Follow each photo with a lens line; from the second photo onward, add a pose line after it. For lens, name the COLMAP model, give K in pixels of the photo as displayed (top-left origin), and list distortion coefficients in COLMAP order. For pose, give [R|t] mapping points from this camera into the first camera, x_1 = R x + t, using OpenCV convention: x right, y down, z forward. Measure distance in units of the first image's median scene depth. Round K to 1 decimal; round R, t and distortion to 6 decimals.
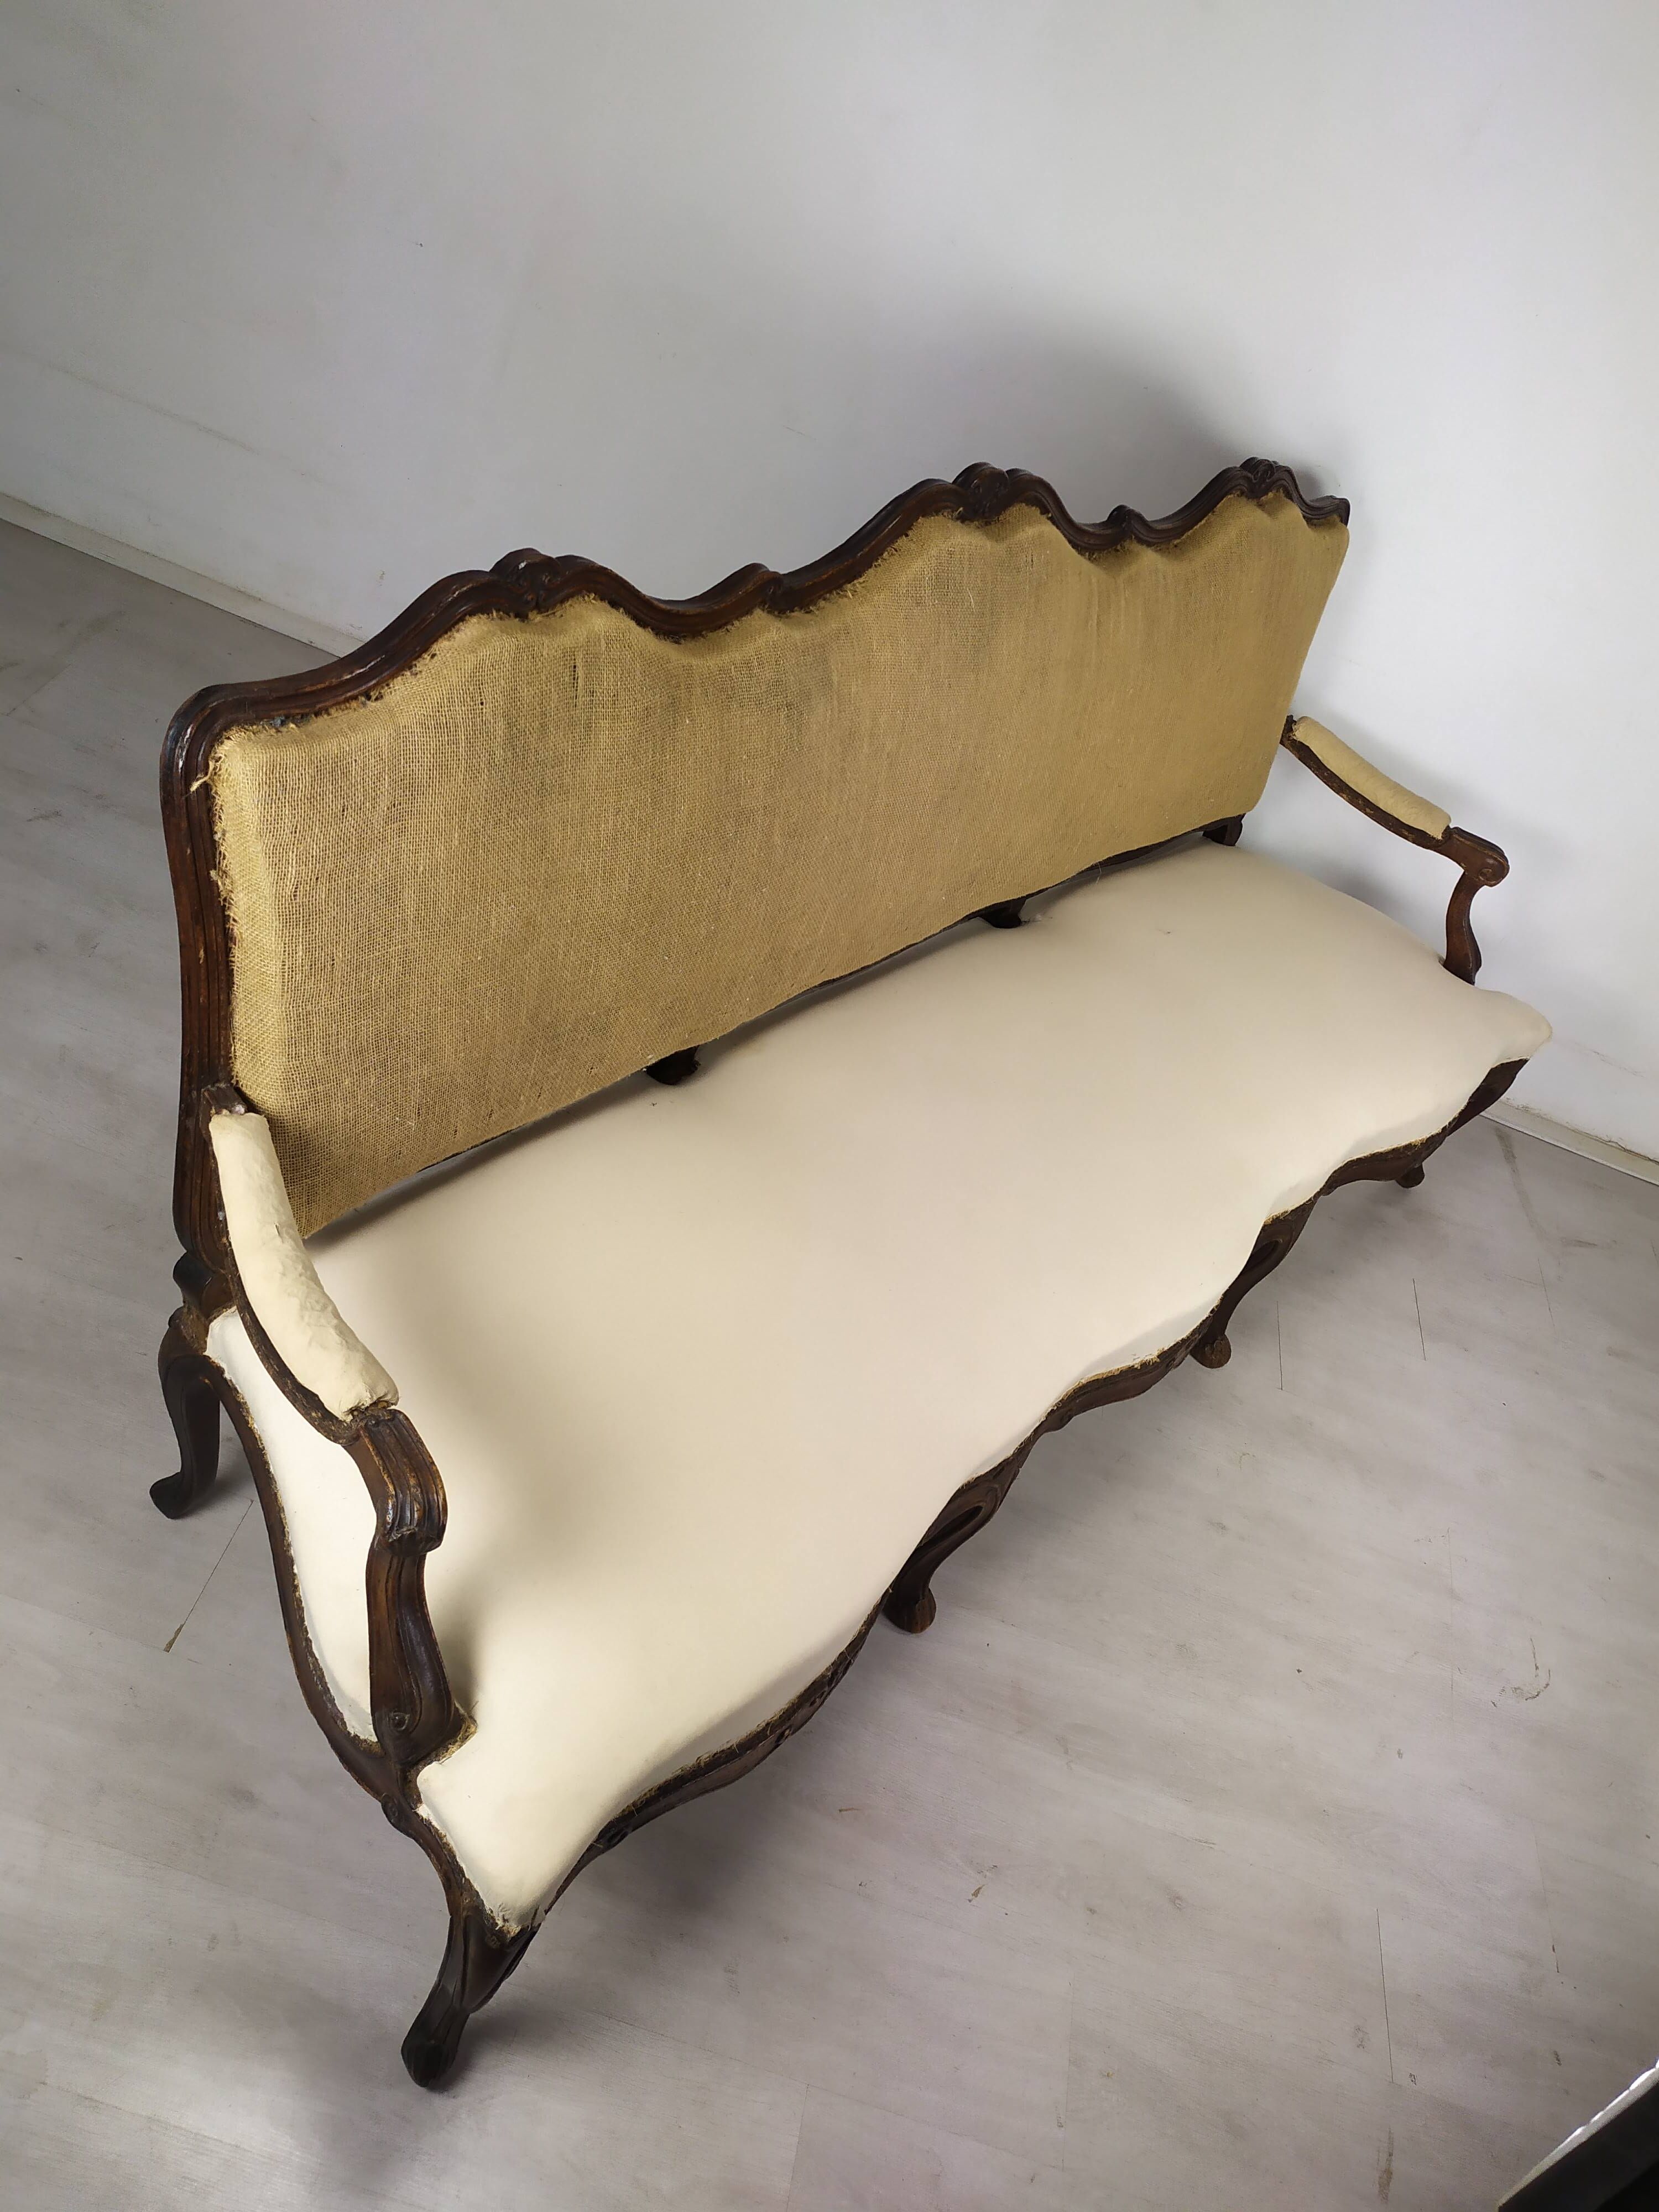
lens RADIAL K [[1697.2, 0, 837.3], [0, 1697.2, 1113.2], [0, 0, 1]] dist [0.066285, -0.075100]
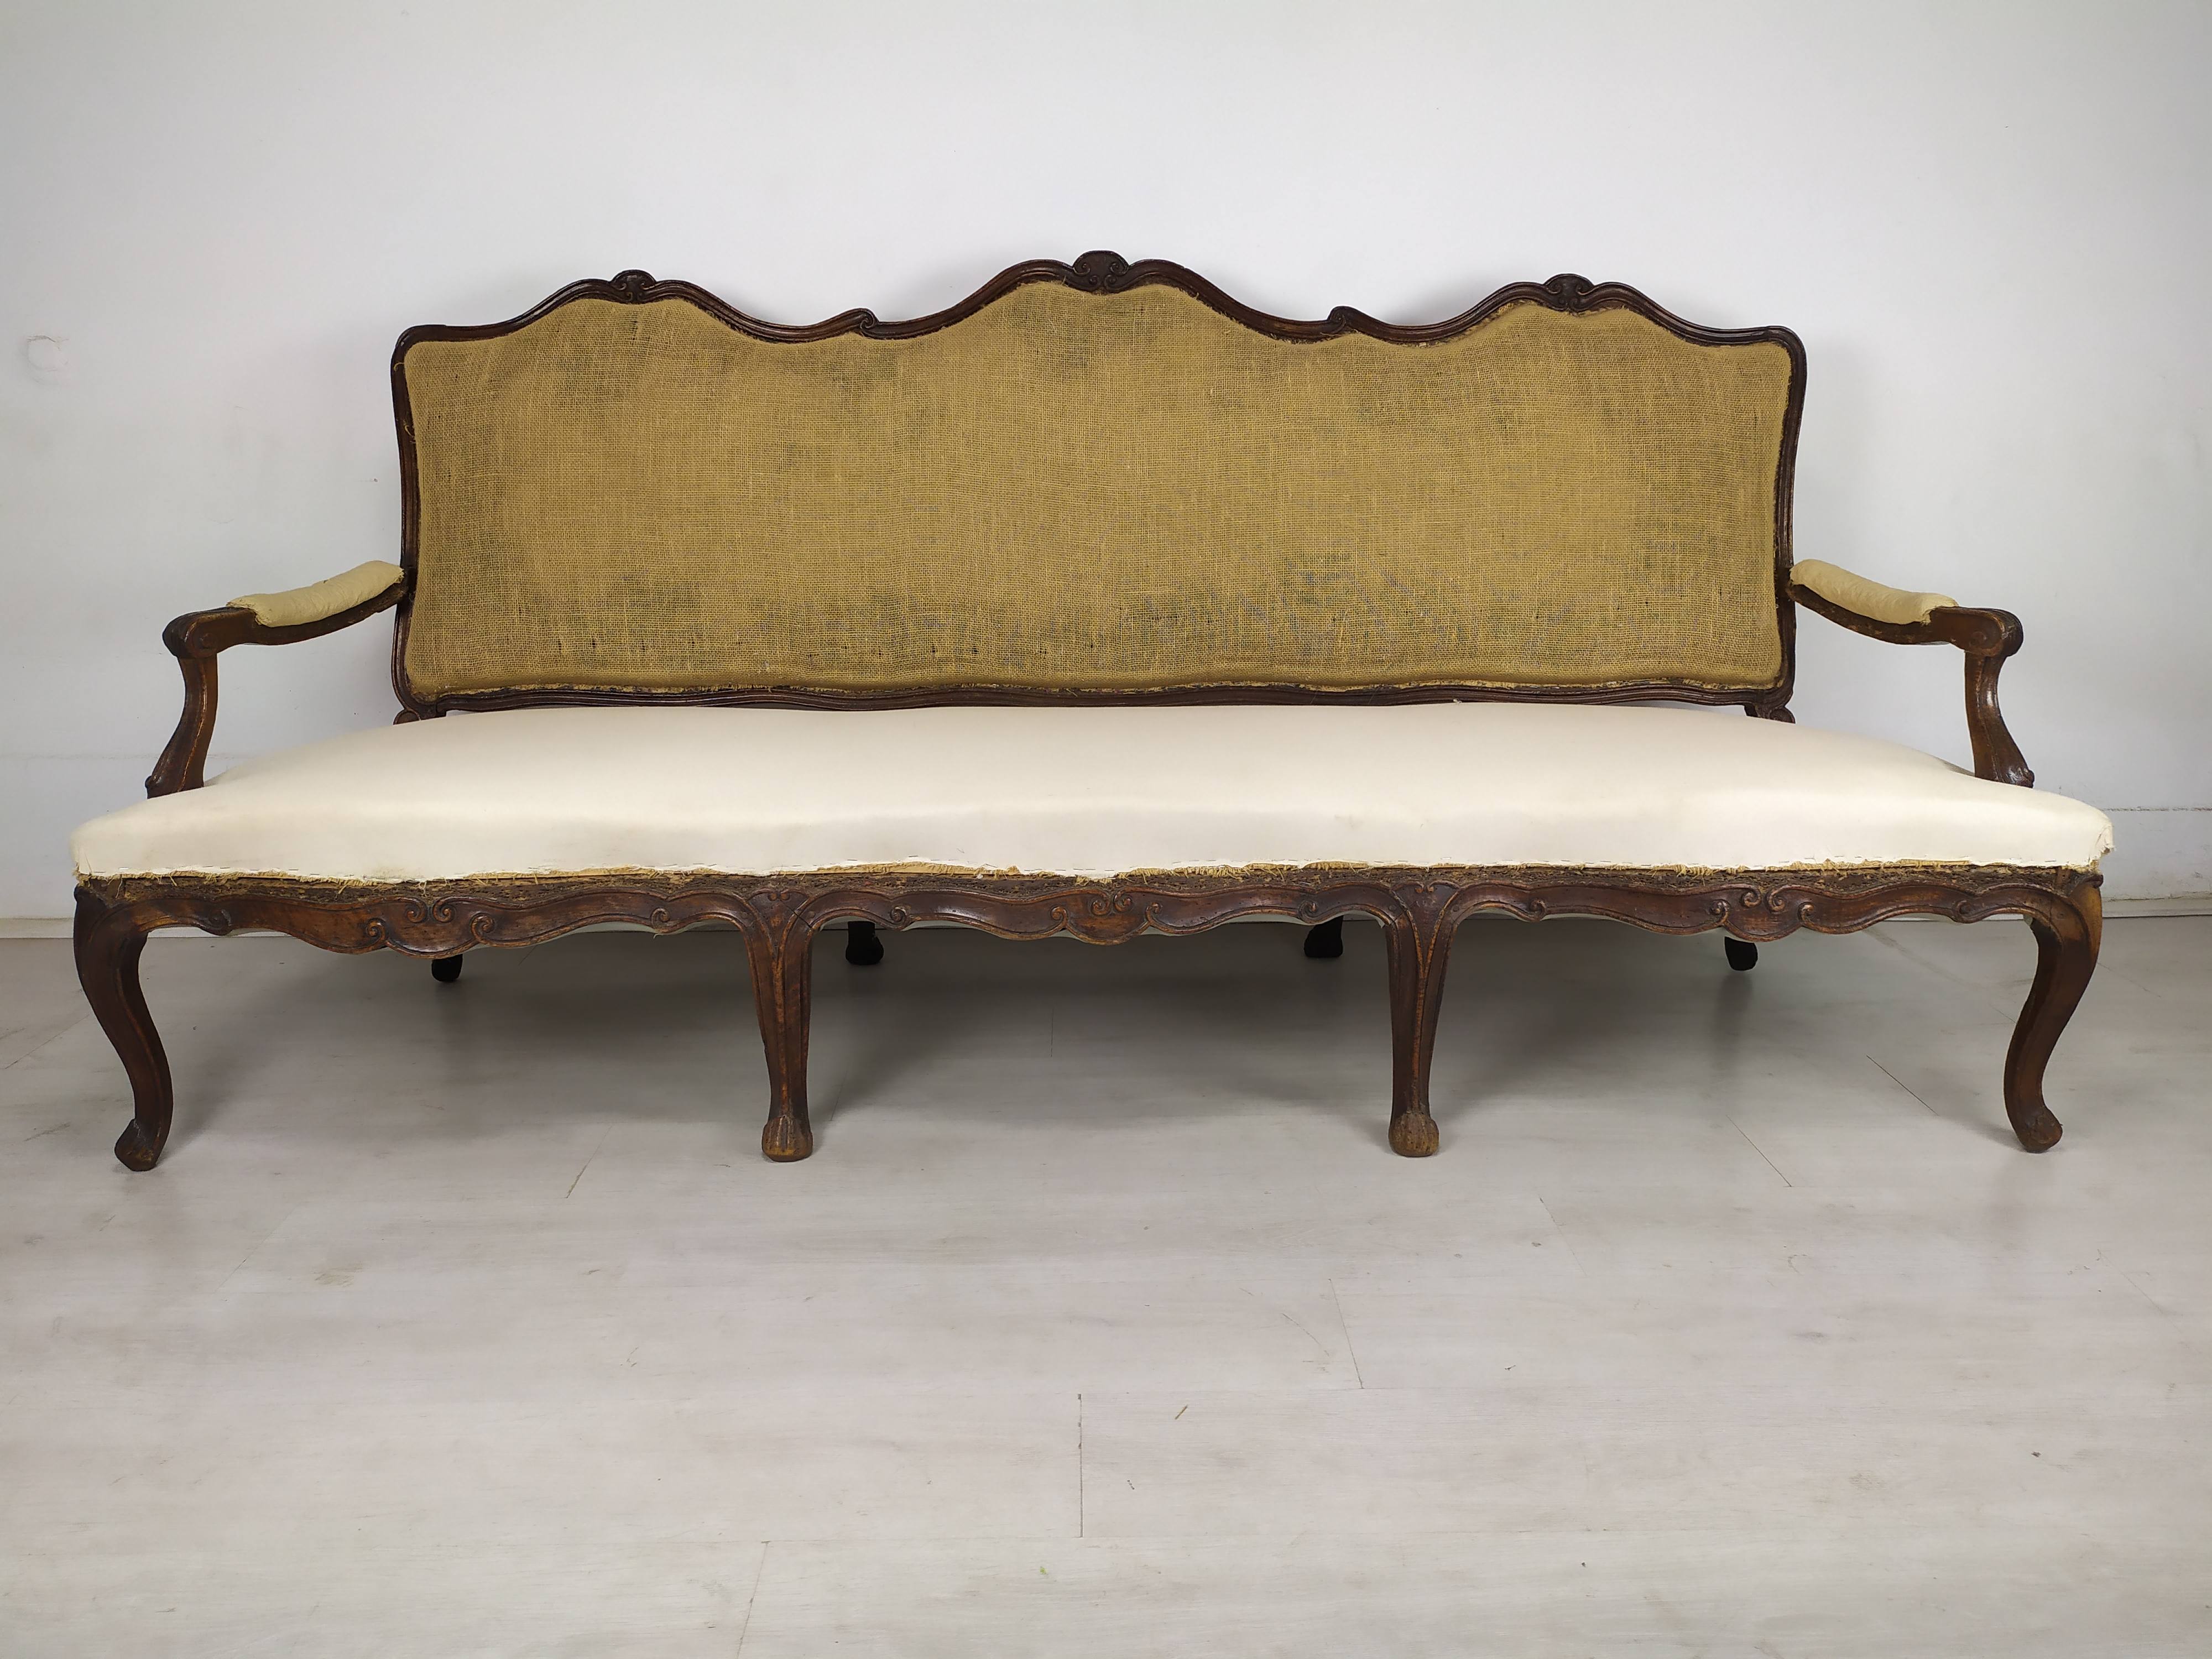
lens RADIAL K [[1665.1, 0, 1109.3], [0, 1665.1, 844.8], [0, 0, 1]] dist [0.035102, -0.002904]
pose [[0.654929, -0.136045, -0.743344, 1.194666], [-0.312961, 0.846513, -0.430663, 0.666073], [0.687840, 0.514692, 0.511829, 0.731829]]
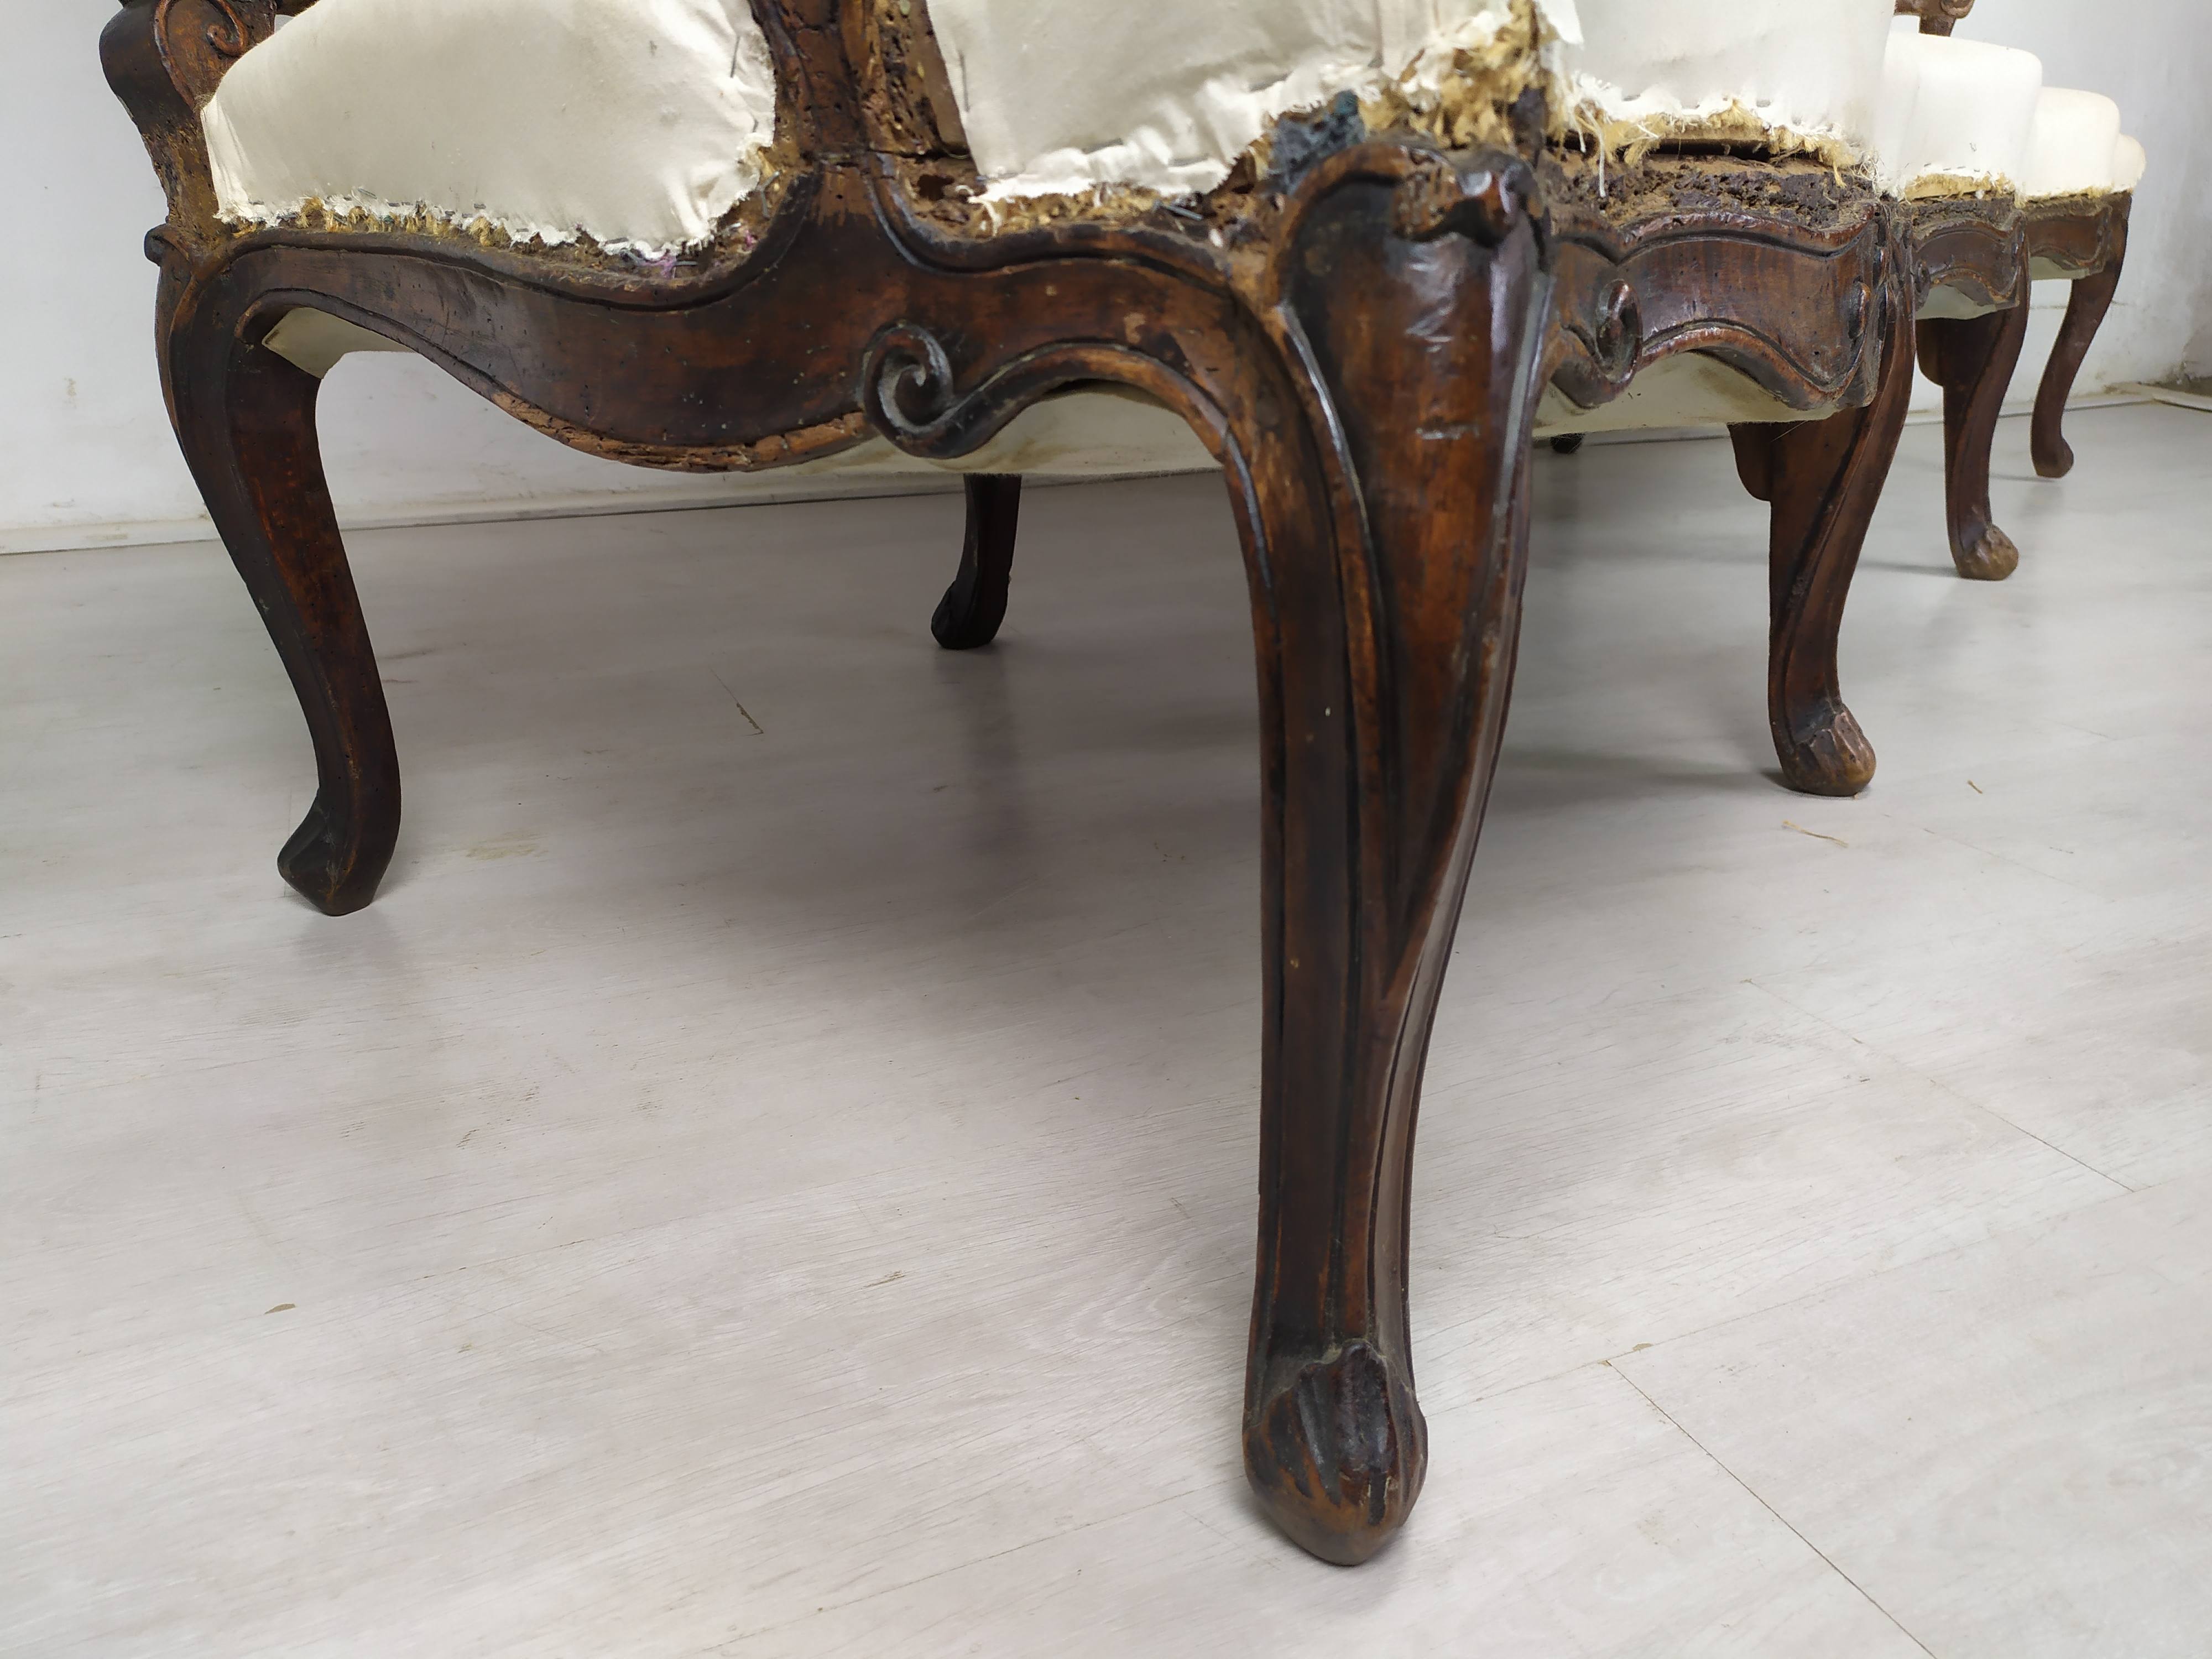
lens RADIAL K [[1681.5, 0, 1109.8], [0, 1681.5, 839.4], [0, 0, 1]] dist [0.058468, -0.064392]
pose [[0.925470, -0.376384, 0.042898, -0.245012], [0.368274, 0.867381, -0.334700, 0.534400], [0.088767, 0.325553, 0.941348, 0.684762]]
